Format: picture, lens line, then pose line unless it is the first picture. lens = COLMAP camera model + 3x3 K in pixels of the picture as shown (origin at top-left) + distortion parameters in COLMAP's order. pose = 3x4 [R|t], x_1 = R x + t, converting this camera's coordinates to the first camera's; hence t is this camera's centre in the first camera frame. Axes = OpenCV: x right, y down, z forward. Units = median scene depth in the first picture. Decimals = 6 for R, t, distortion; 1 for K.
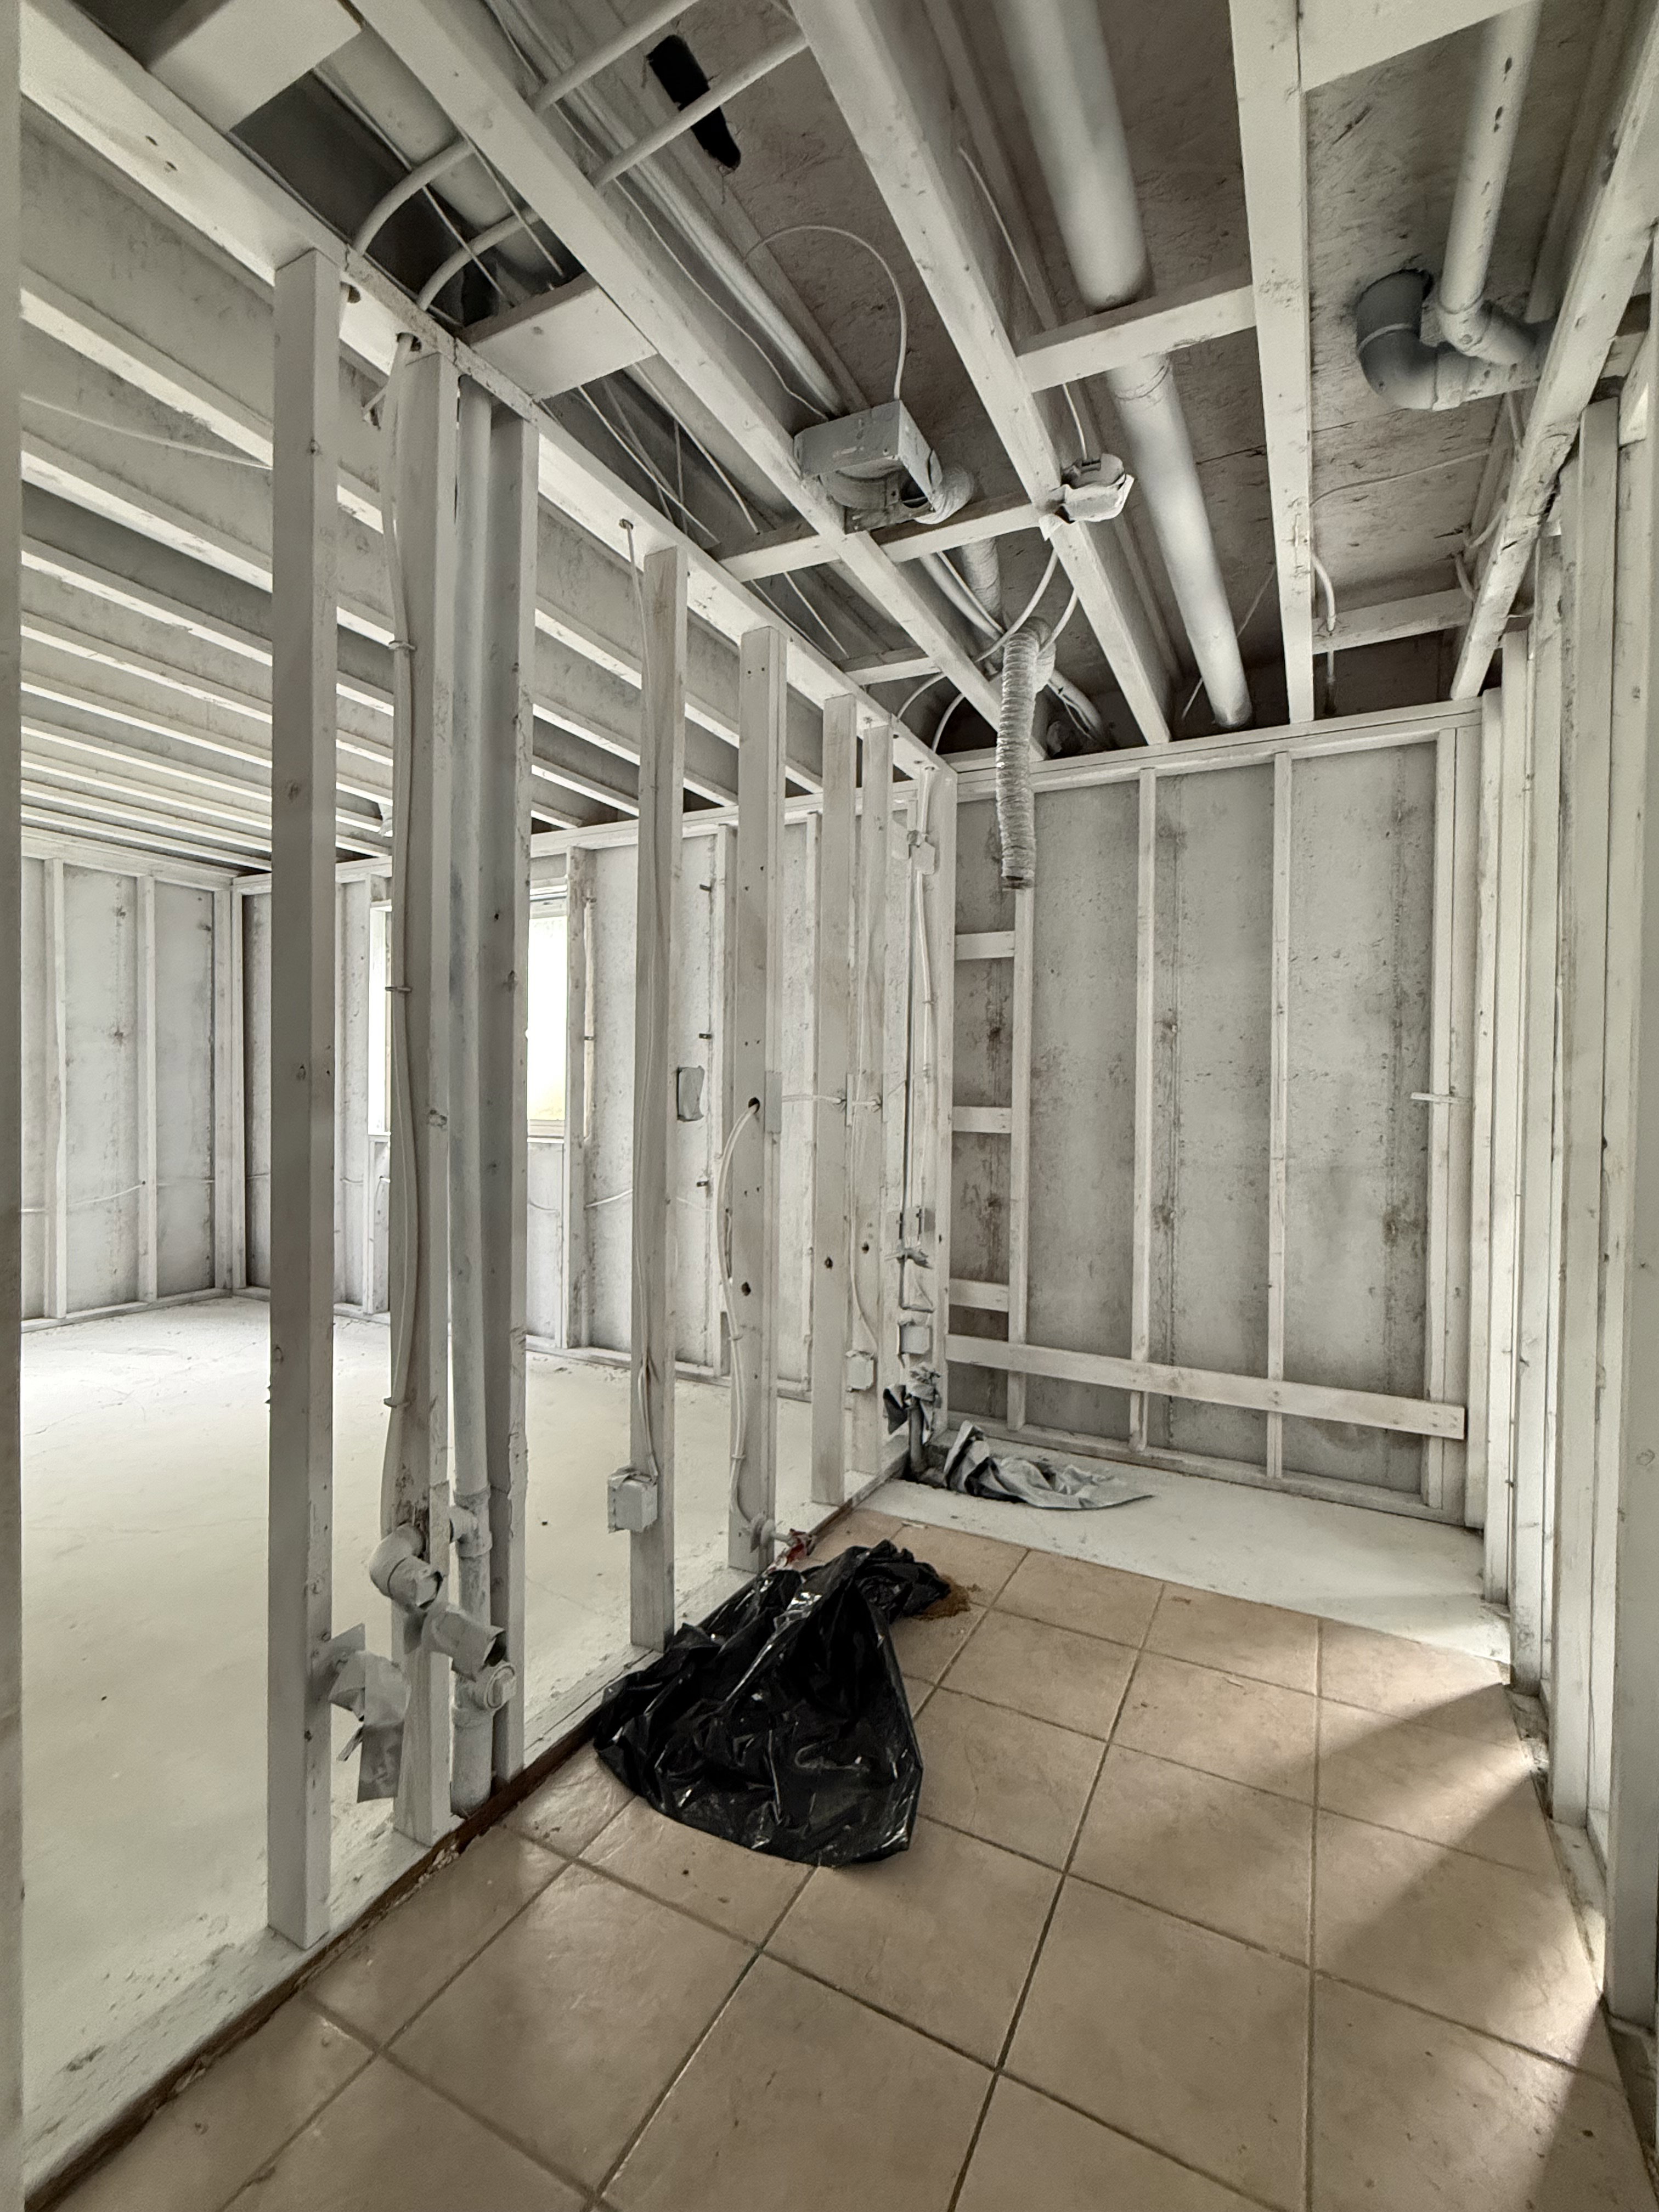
lens RADIAL K [[965.4, 0, 801.2], [0, 965.4, 1102.7], [0, 0, 1]] dist [0.003664, -0.000111]
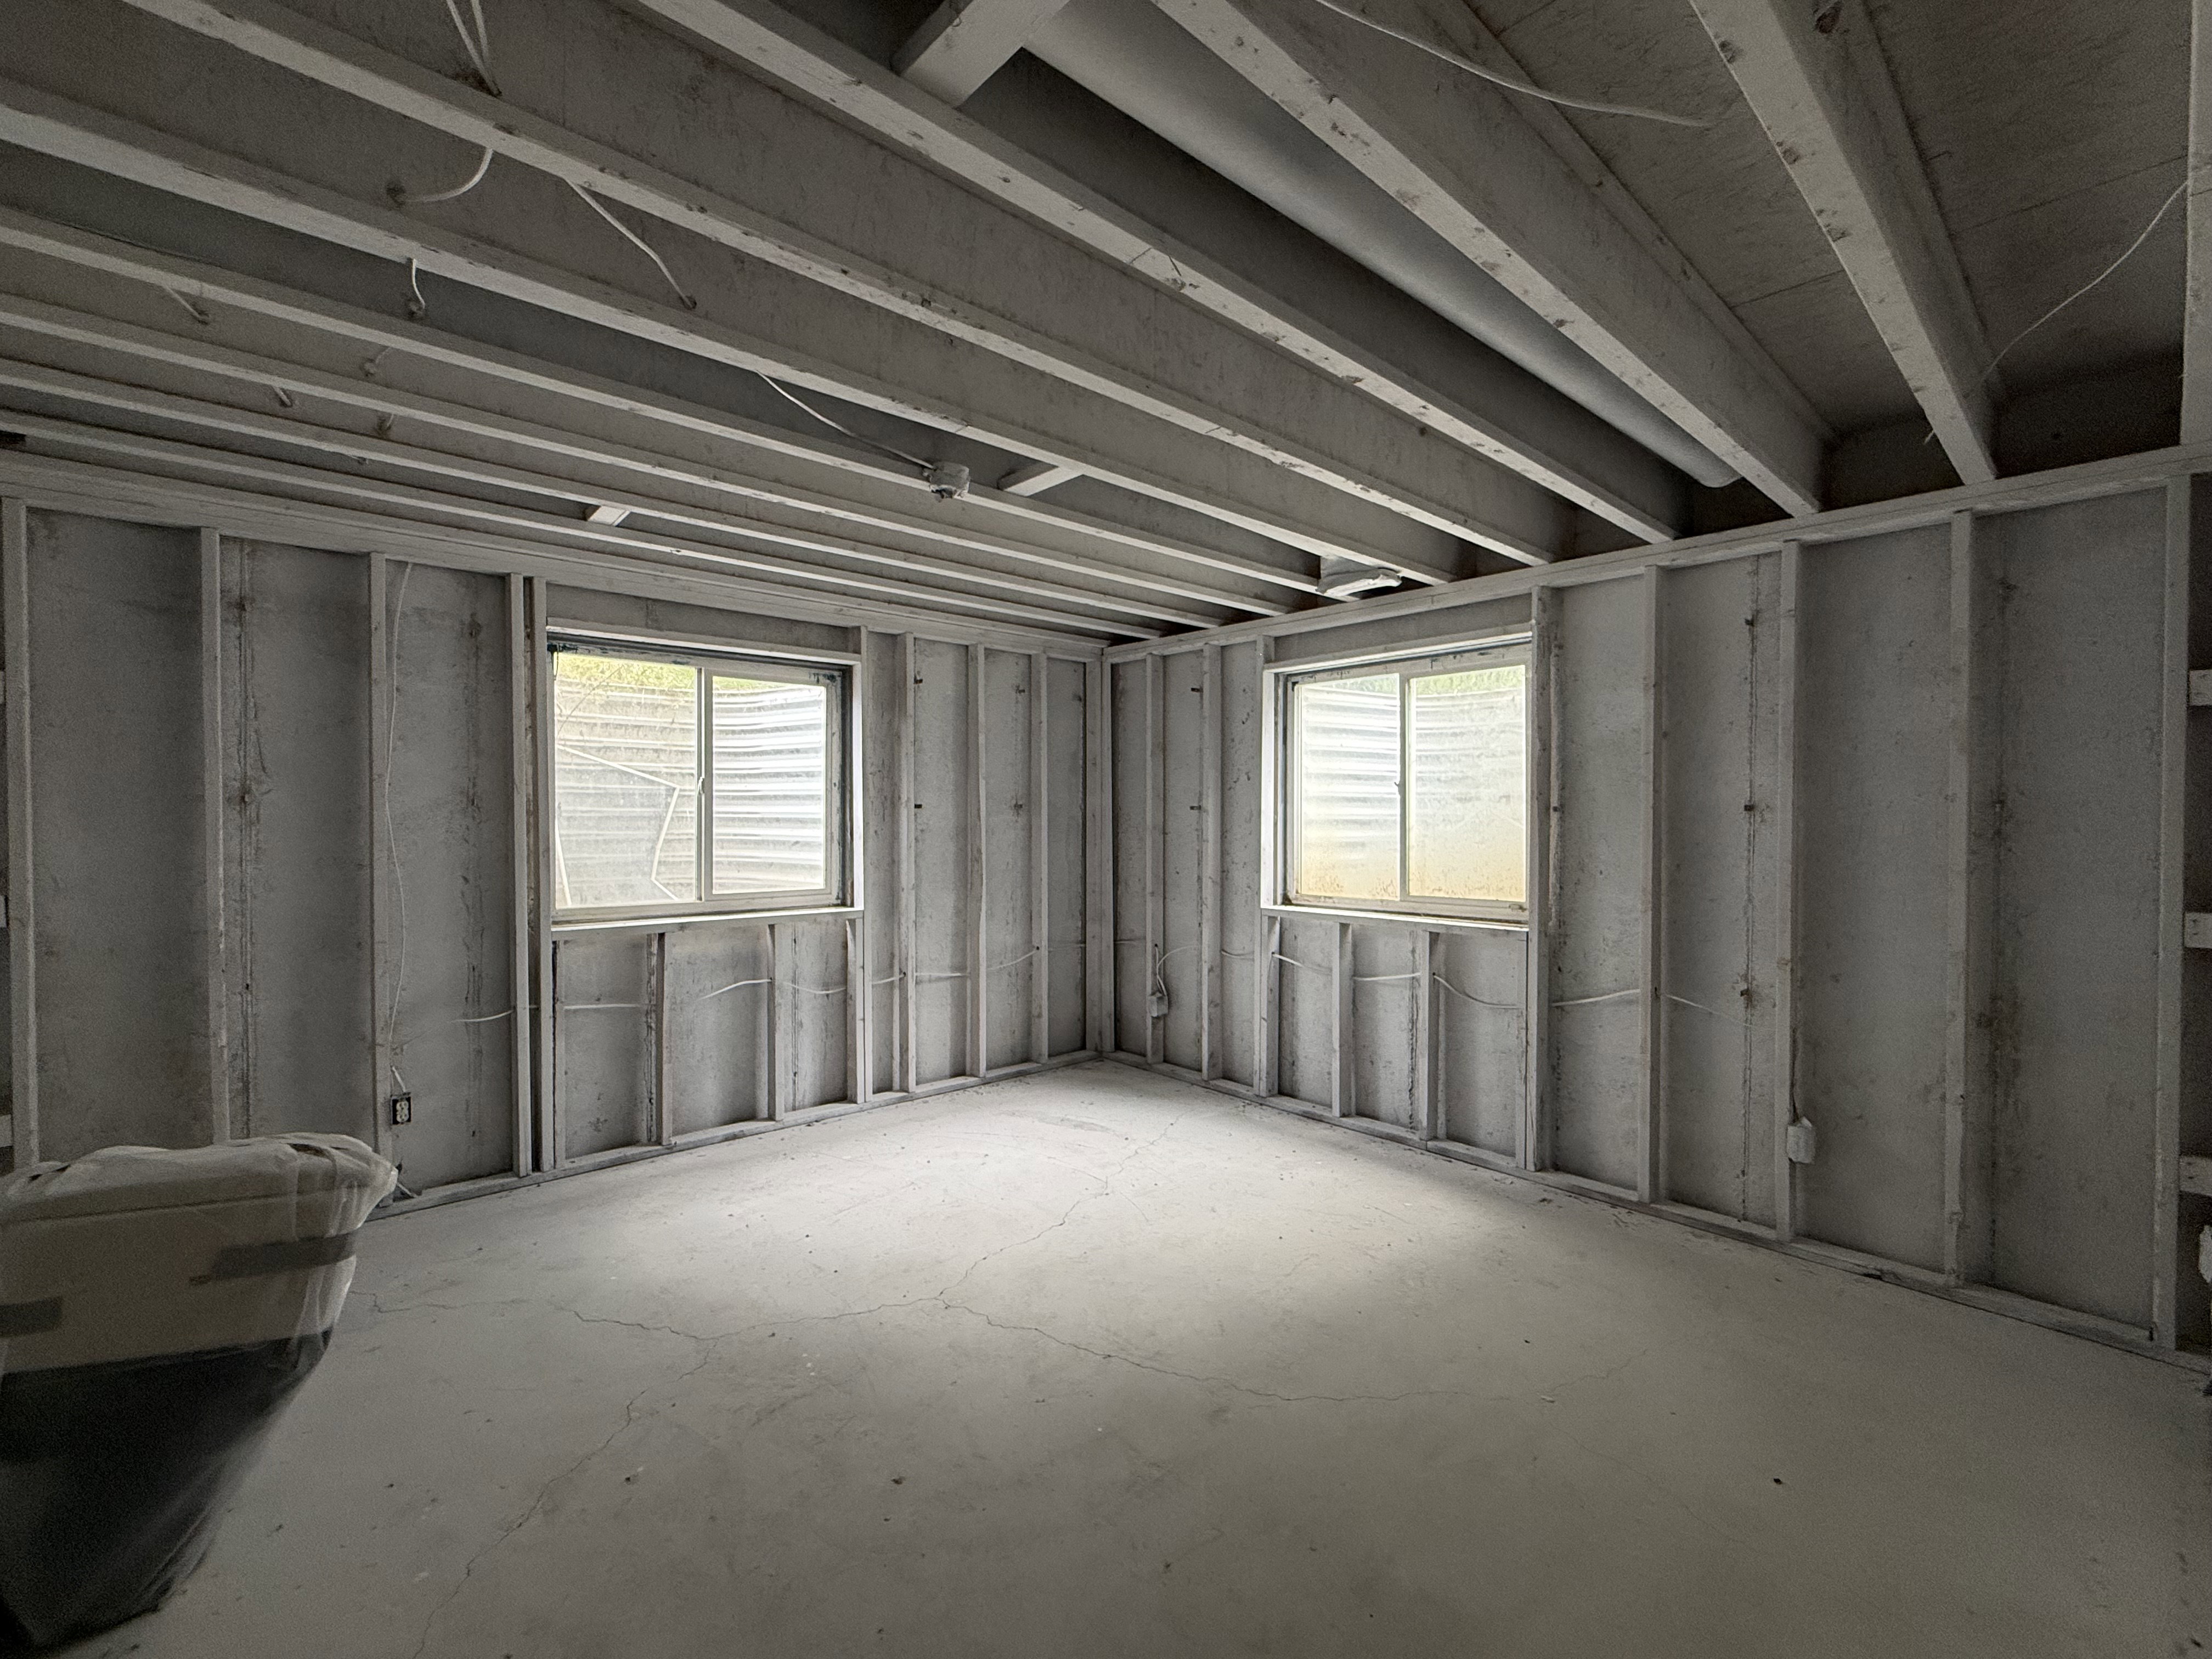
lens RADIAL K [[965.4, 0, 1107.8], [0, 965.4, 834.3], [0, 0, 1]] dist [0.003664, -0.000111]
pose [[0.938287, -0.004061, -0.345835, -0.254754], [0.003568, 0.999992, -0.002062, -0.037827], [0.345841, 0.000700, 0.938293, 0.053361]]
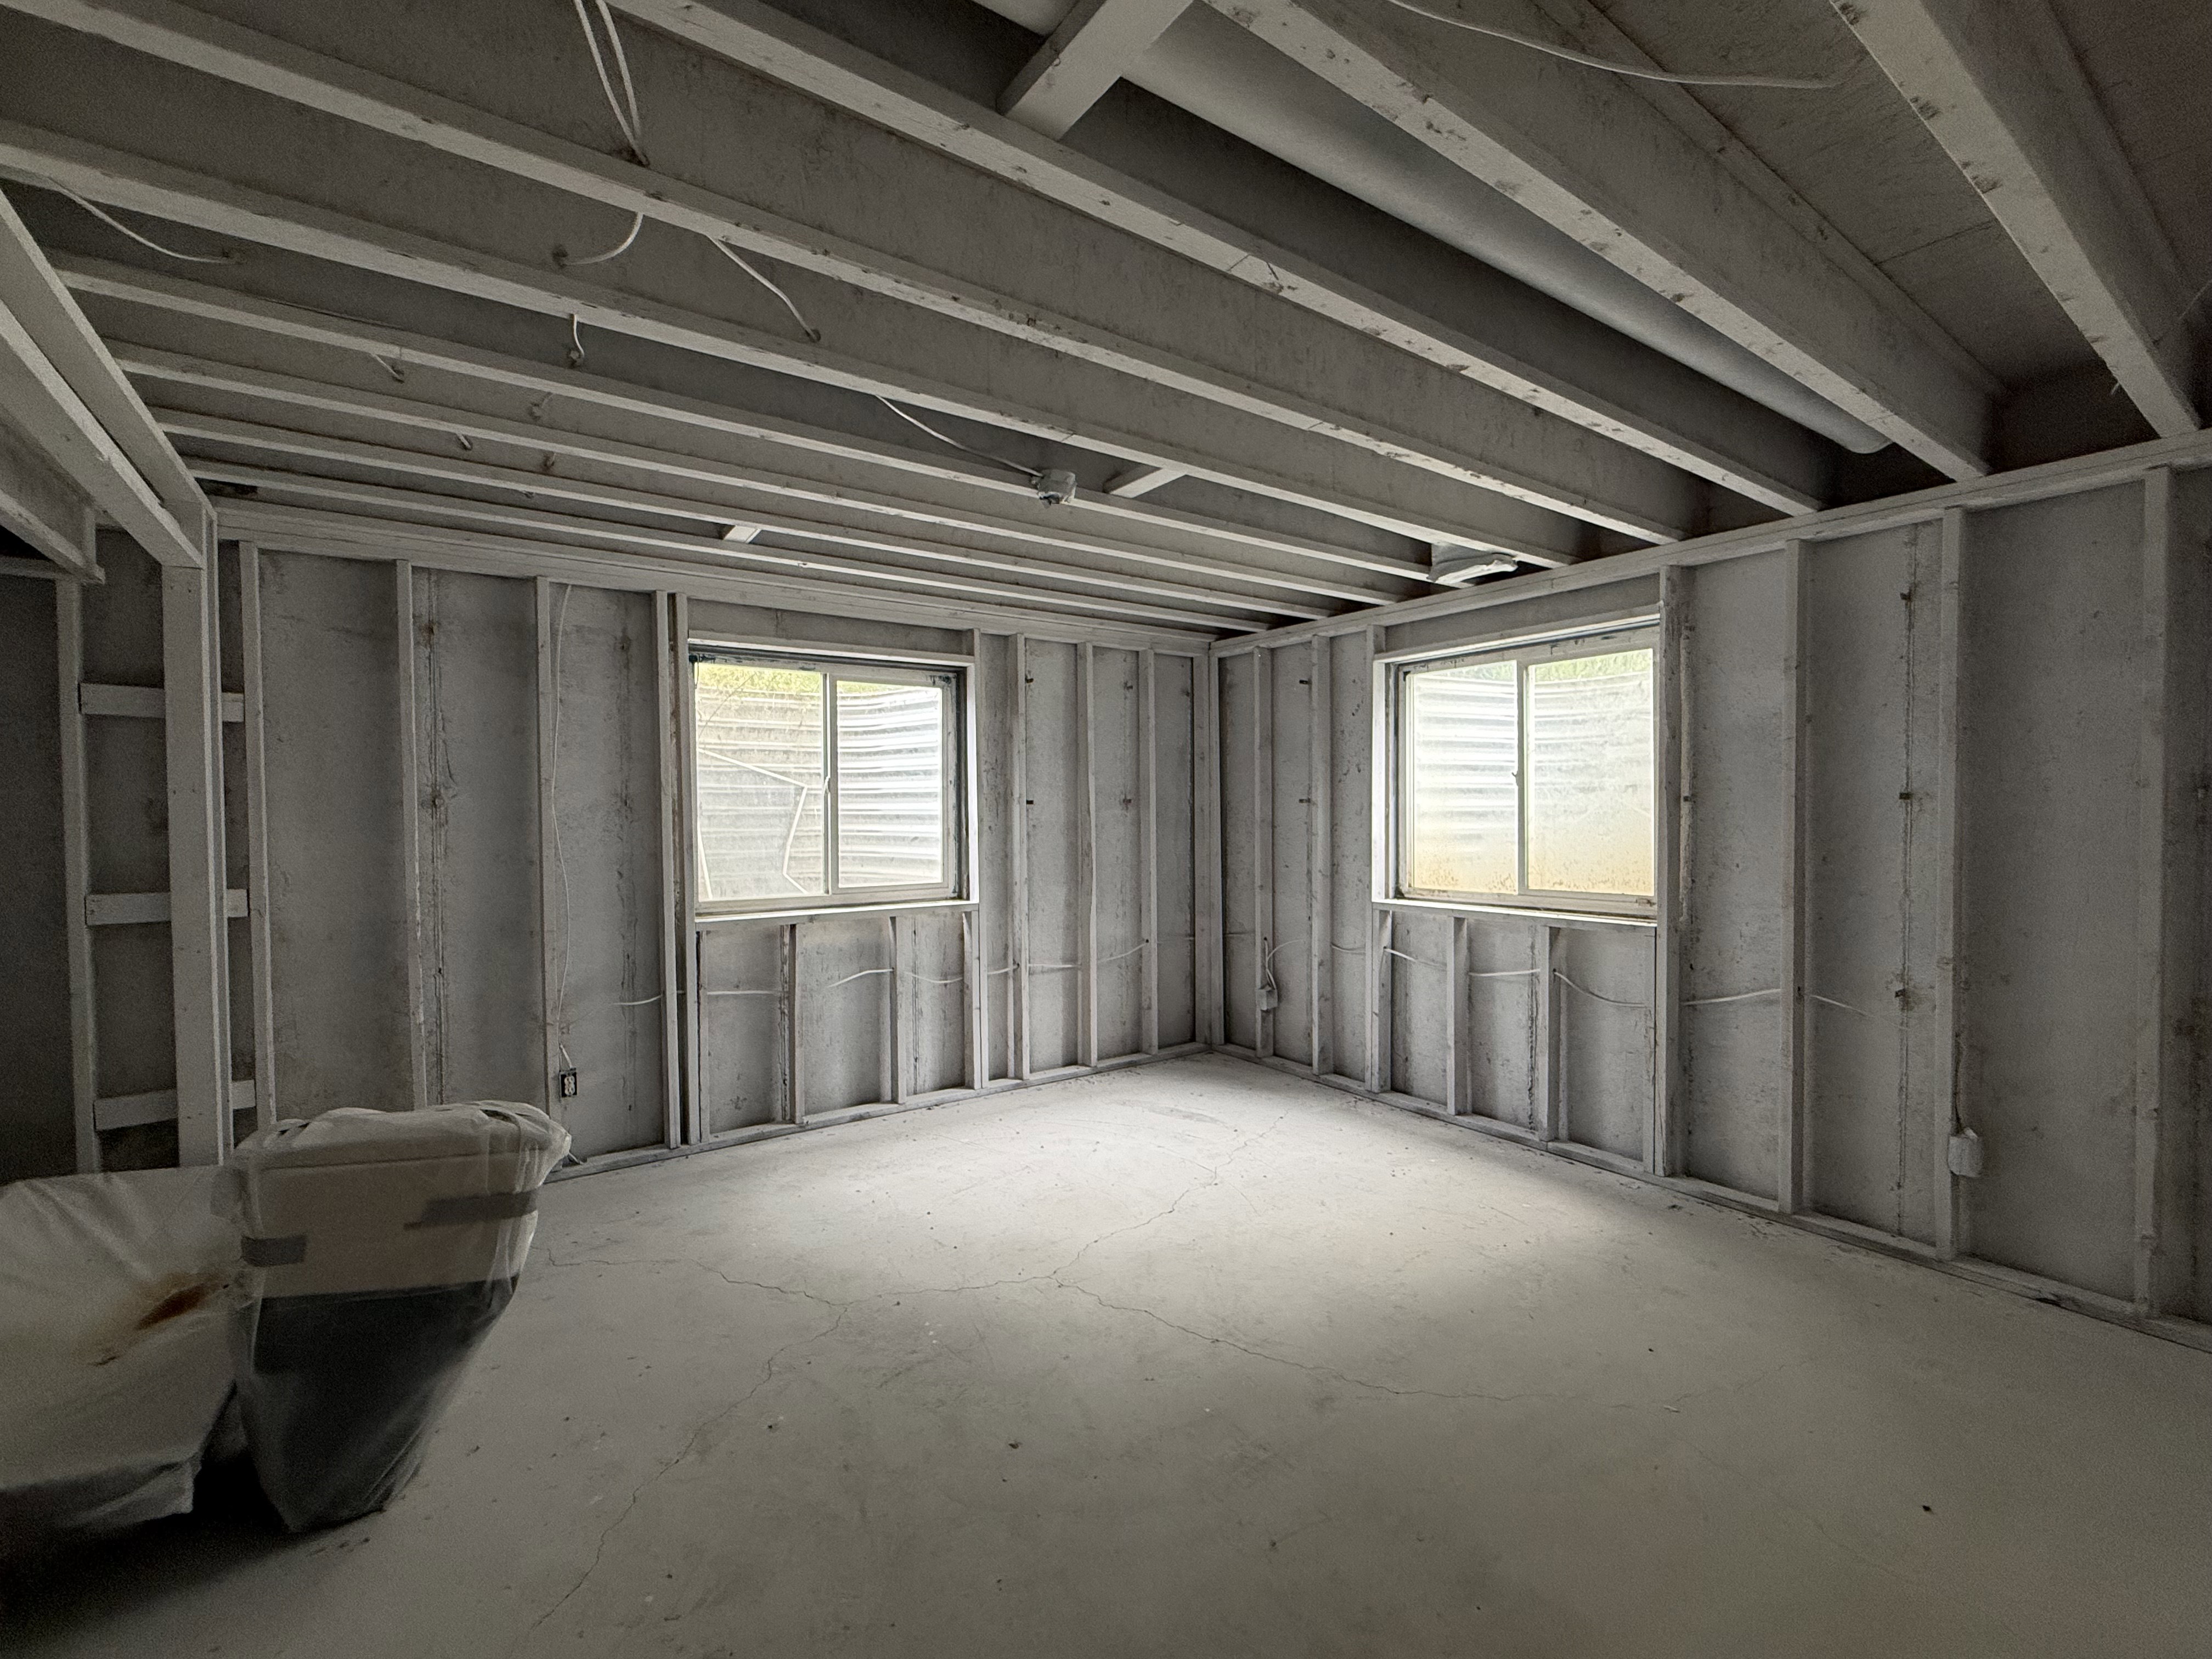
lens RADIAL K [[965.4, 0, 1107.8], [0, 965.4, 834.3], [0, 0, 1]] dist [0.003664, -0.000111]
pose [[0.892354, -0.007174, -0.451280, -0.247653], [0.010329, 0.999936, 0.004530, -0.039184], [0.451218, -0.008704, 0.892371, 0.044275]]
